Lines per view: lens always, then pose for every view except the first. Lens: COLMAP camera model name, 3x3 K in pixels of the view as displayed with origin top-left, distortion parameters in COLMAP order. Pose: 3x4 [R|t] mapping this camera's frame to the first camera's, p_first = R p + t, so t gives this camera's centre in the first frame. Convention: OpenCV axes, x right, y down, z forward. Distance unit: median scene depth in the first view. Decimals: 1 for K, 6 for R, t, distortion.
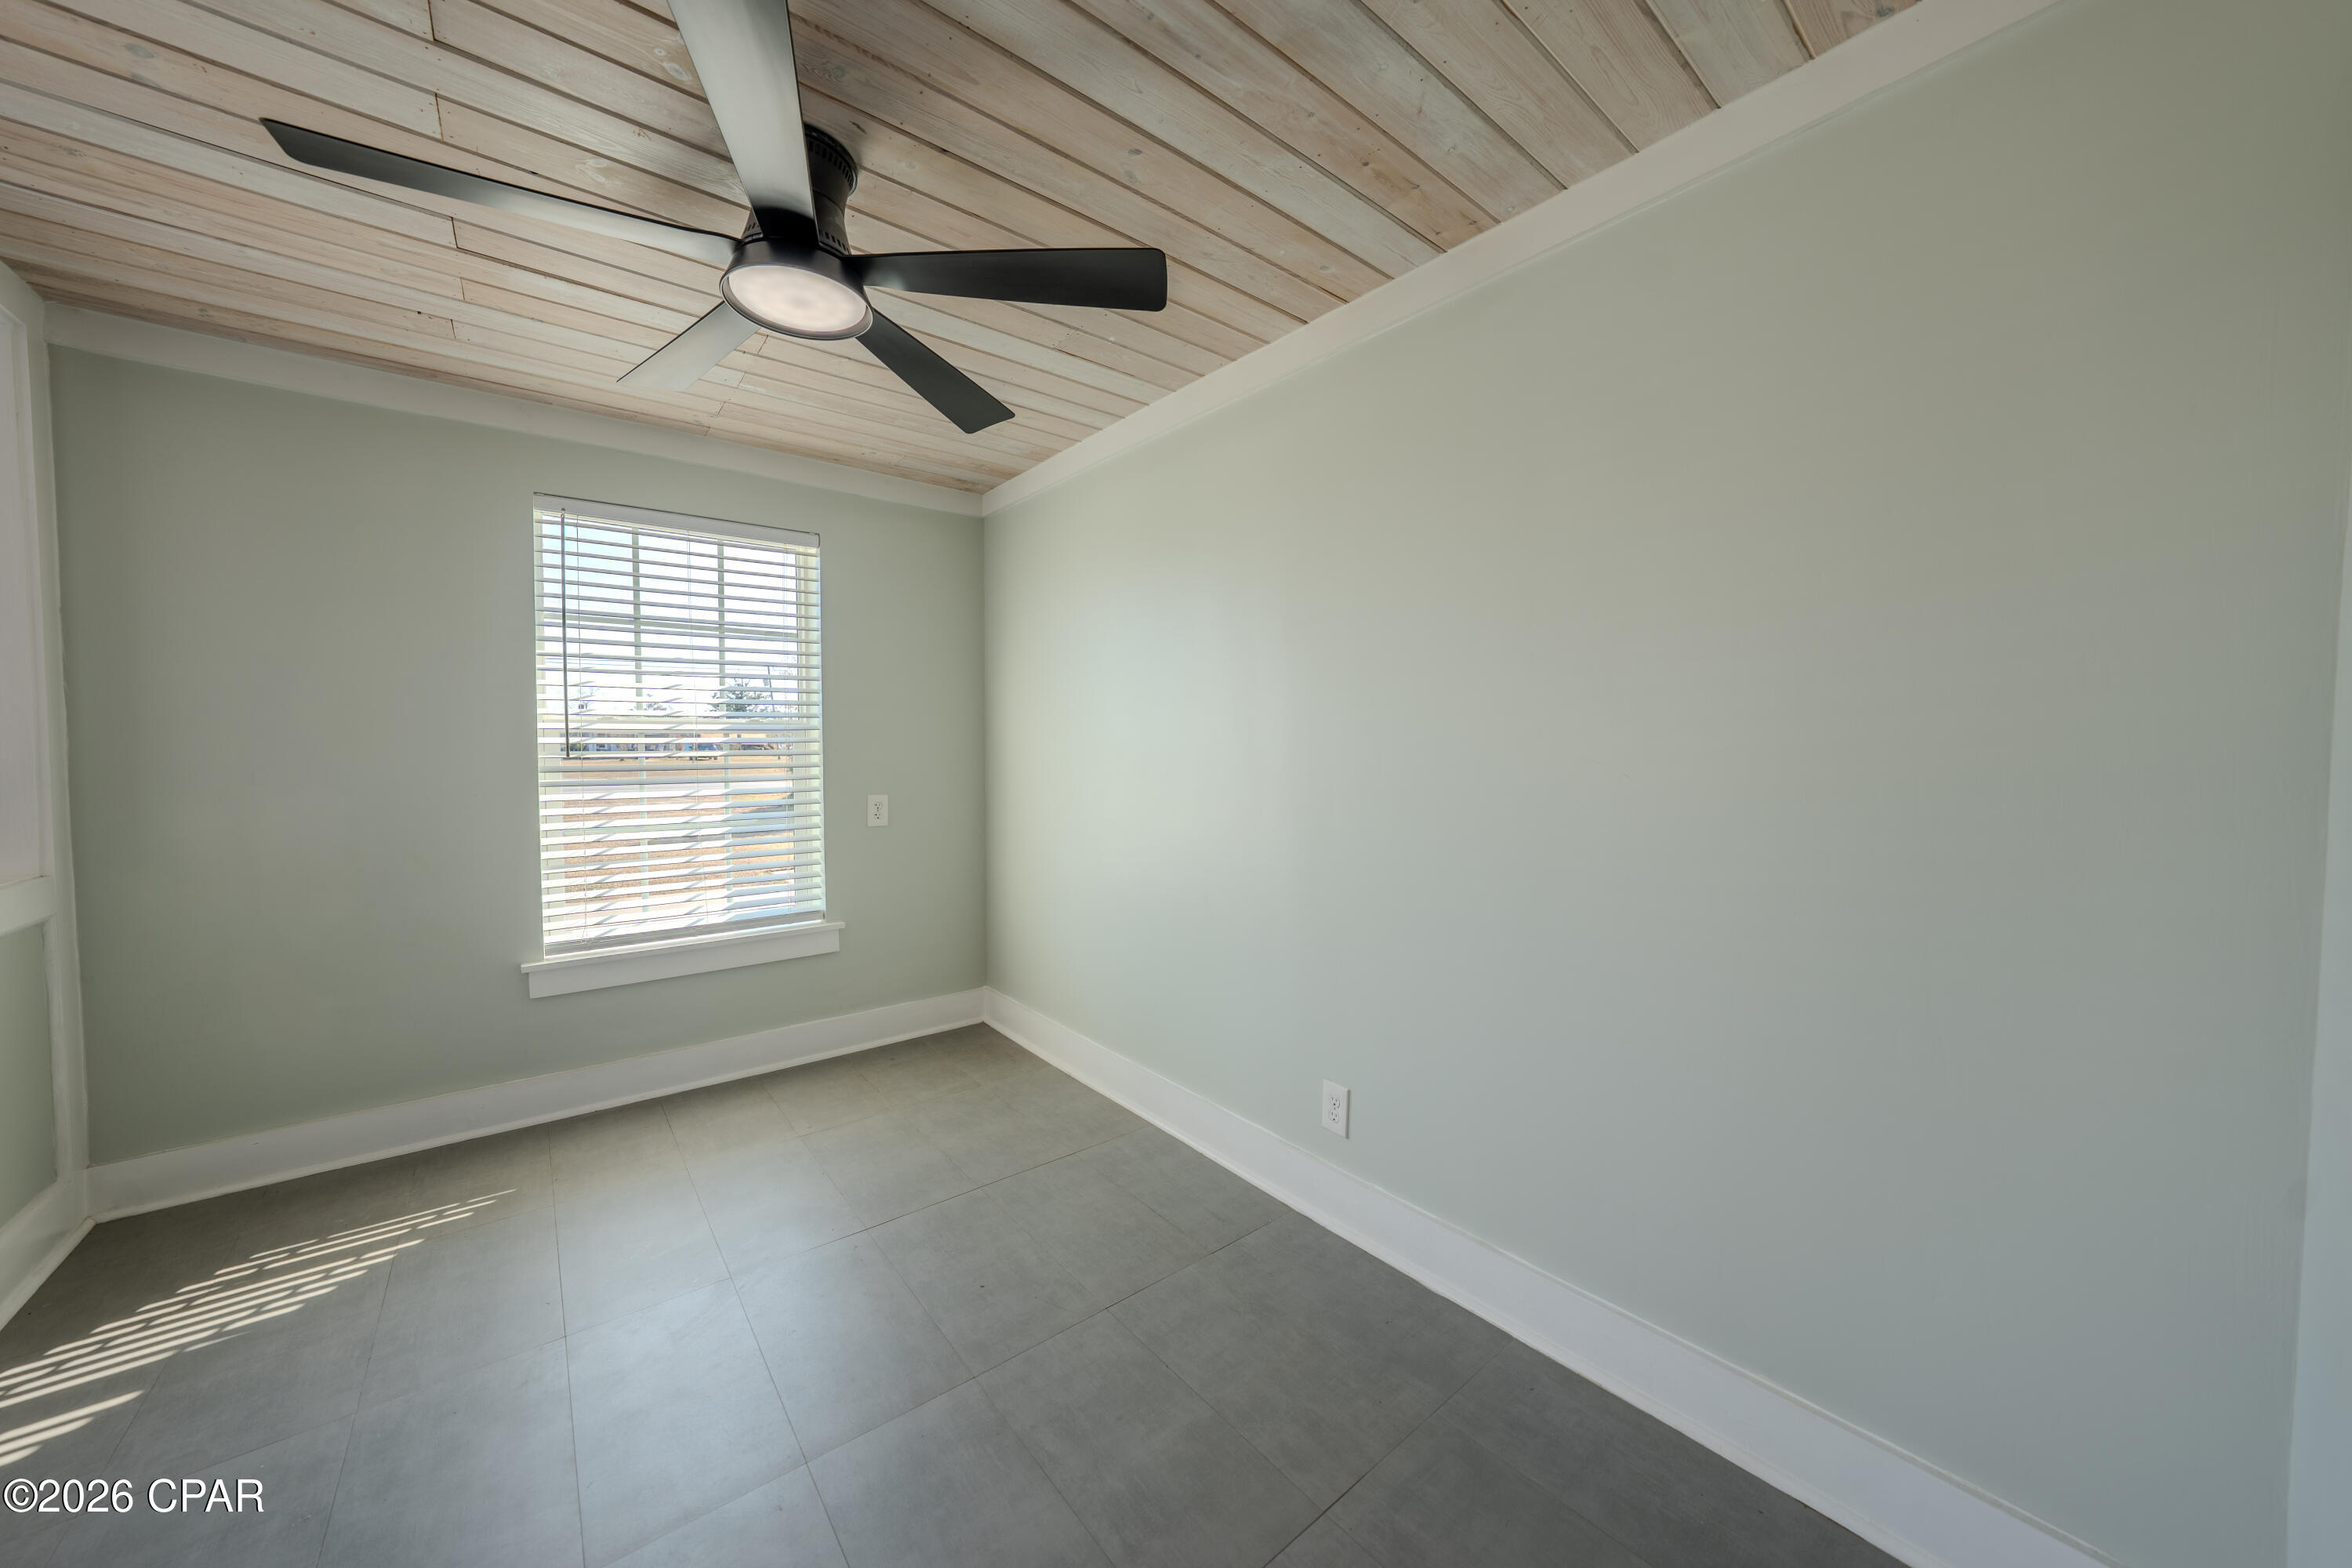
lens RADIAL K [[793.9, 0, 1175.0], [0, 793.9, 779.4], [0, 0, 1]] dist [-0.000519, -0.000096]
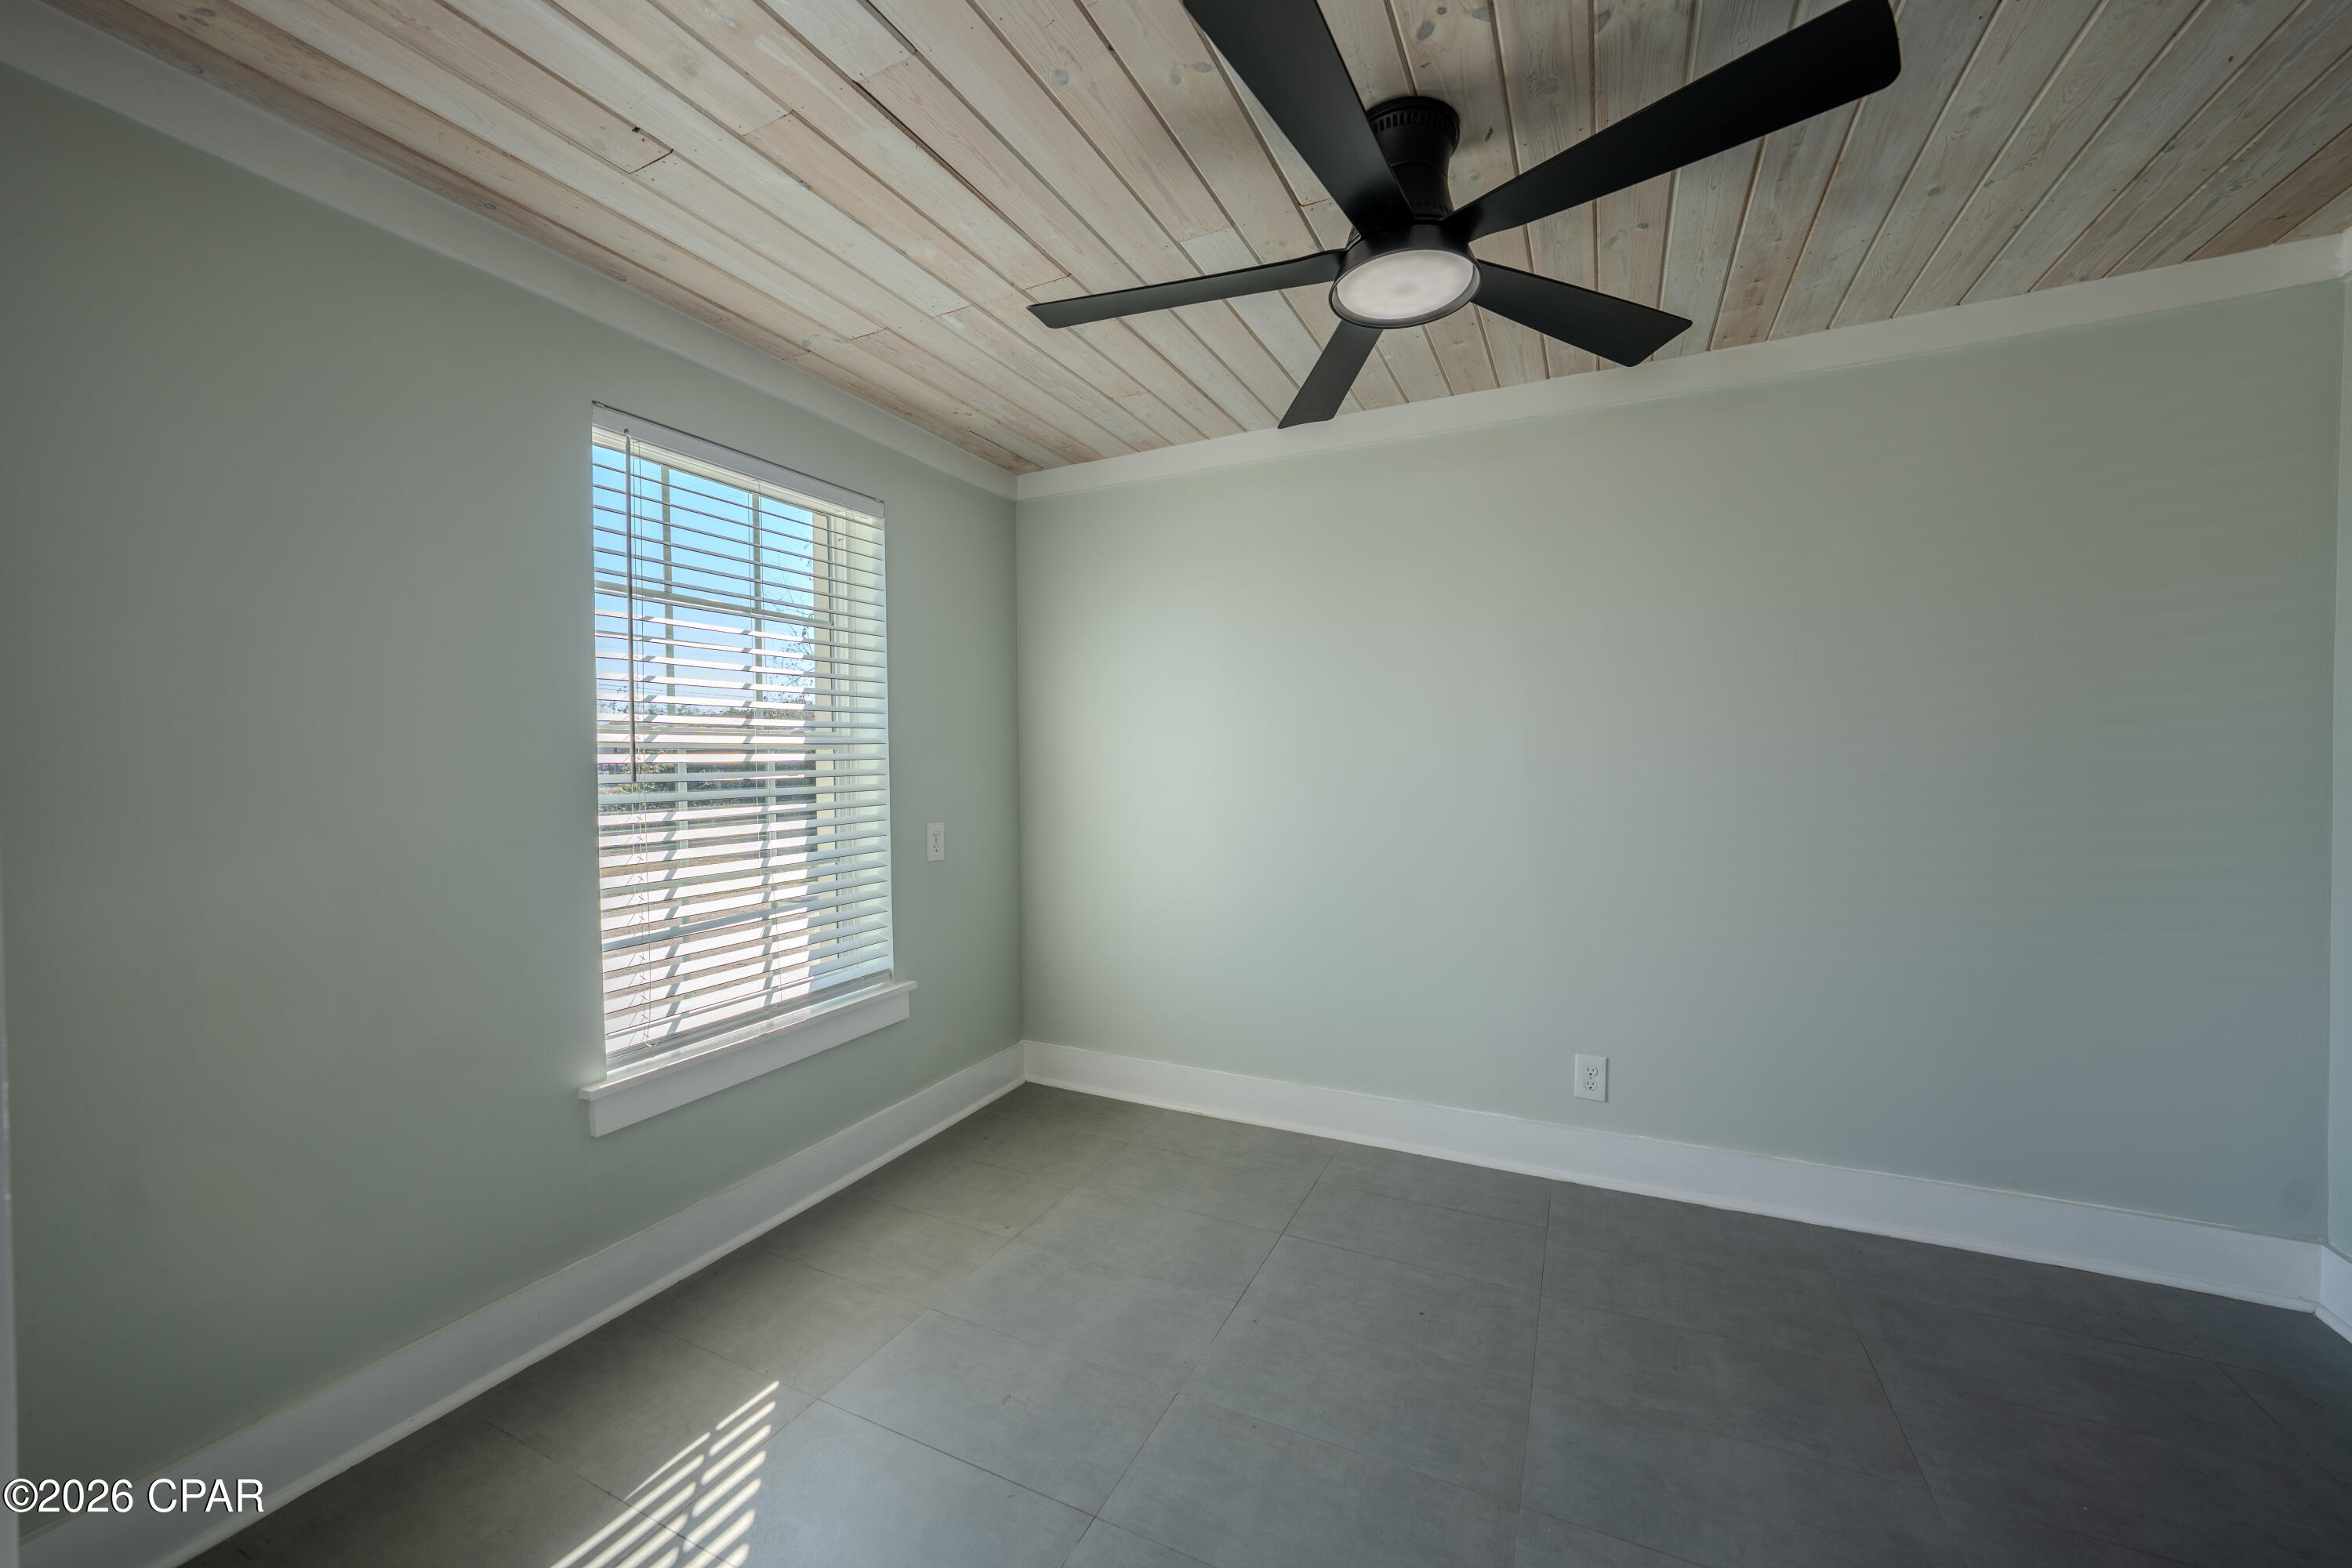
lens RADIAL K [[851.2, 0, 1176.0], [0, 851.2, 784.0], [0, 0, 1]] dist [0.000775, 0.000214]
pose [[0.905786, -0.021222, 0.423205, -0.648302], [0.029984, 0.999452, -0.014057, -0.001257], [-0.422674, 0.025422, 0.905925, 0.114666]]
